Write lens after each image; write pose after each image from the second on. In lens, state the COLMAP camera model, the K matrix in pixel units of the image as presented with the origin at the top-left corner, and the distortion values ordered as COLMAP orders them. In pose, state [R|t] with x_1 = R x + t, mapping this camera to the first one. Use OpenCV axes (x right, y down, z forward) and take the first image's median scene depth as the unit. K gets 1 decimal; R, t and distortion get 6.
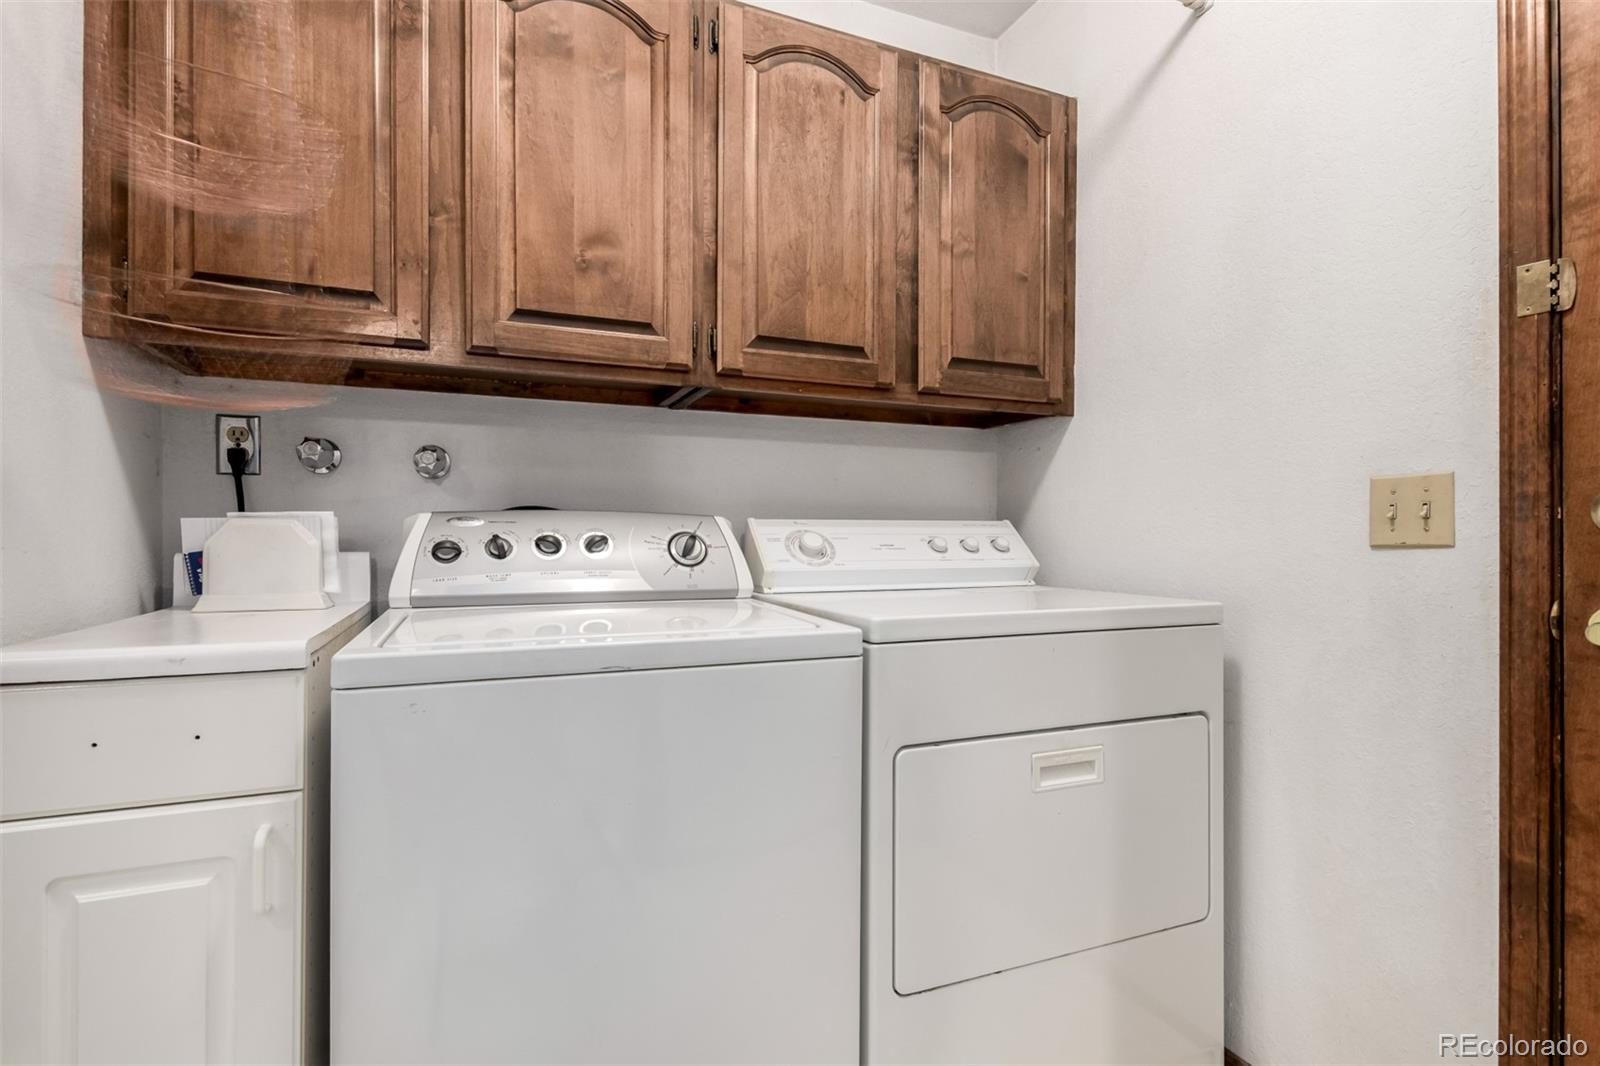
lens RADIAL K [[735.5, 0, 798.7], [0, 735.5, 532.3], [0, 0, 1]] dist [0.001394, -0.001998]
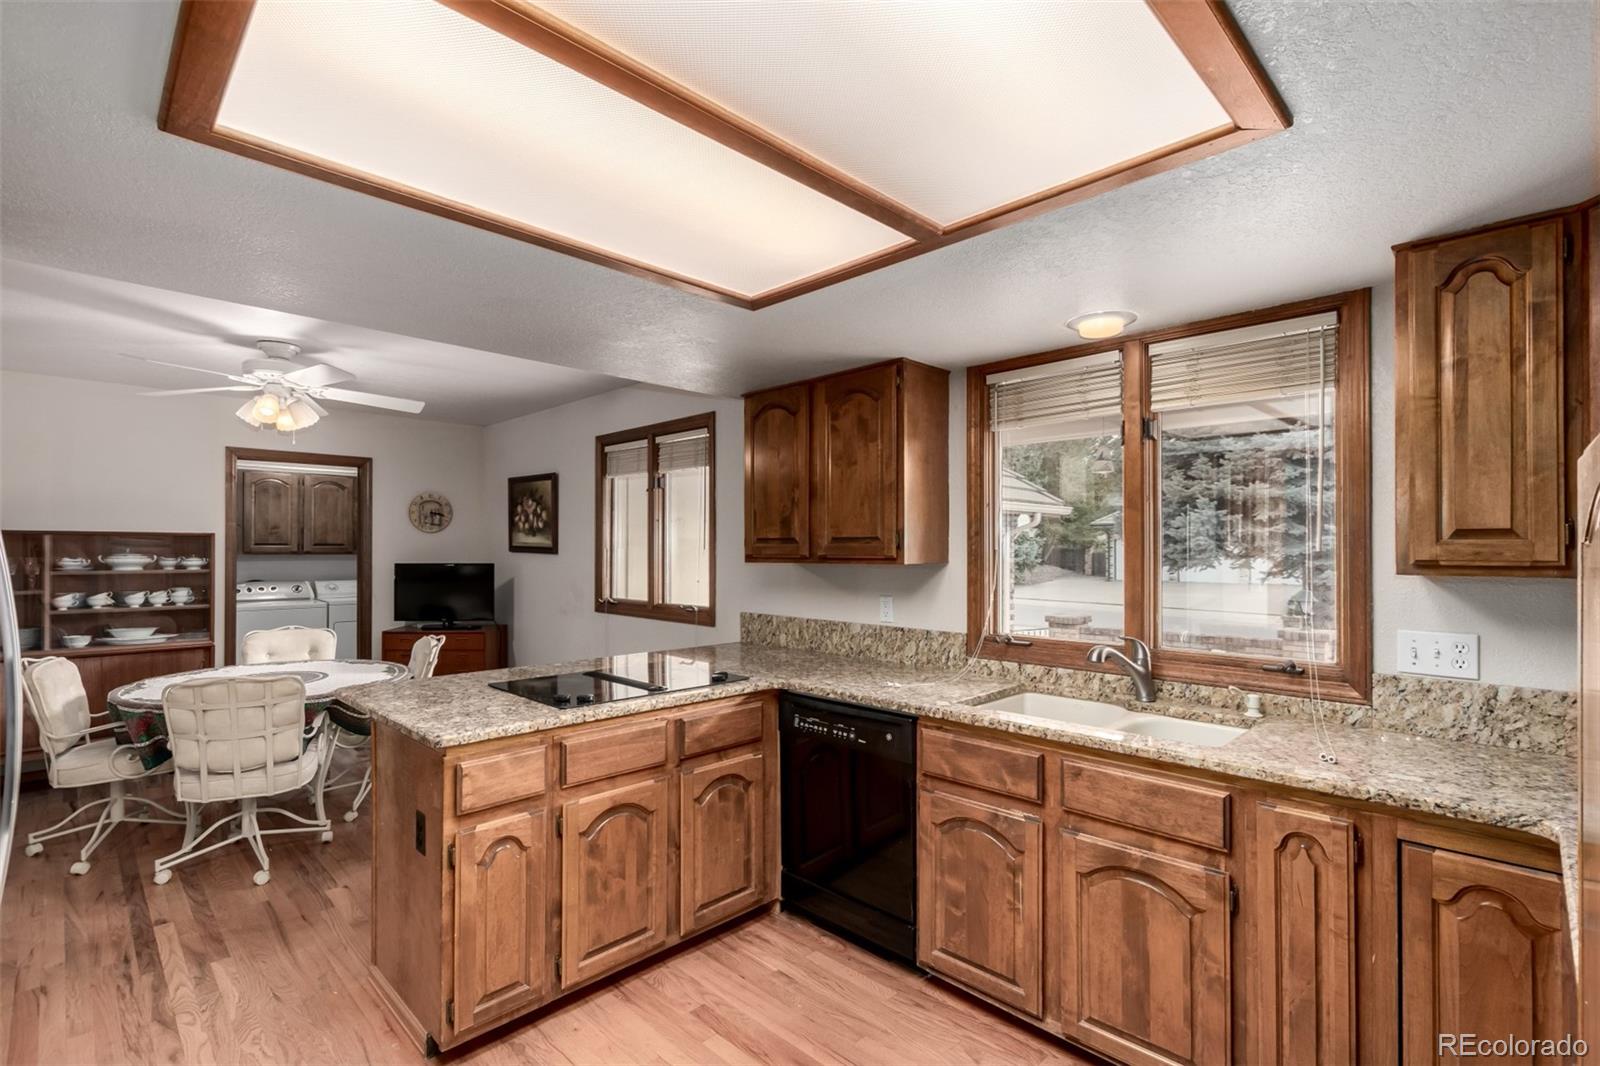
lens RADIAL K [[735.5, 0, 803.8], [0, 735.5, 536.9], [0, 0, 1]] dist [0.001394, -0.001998]
pose [[0.933604, 0.004938, 0.358274, 1.167218], [-0.001603, 0.999953, -0.009605, -0.264955], [-0.358304, 0.008393, 0.933567, -4.469097]]
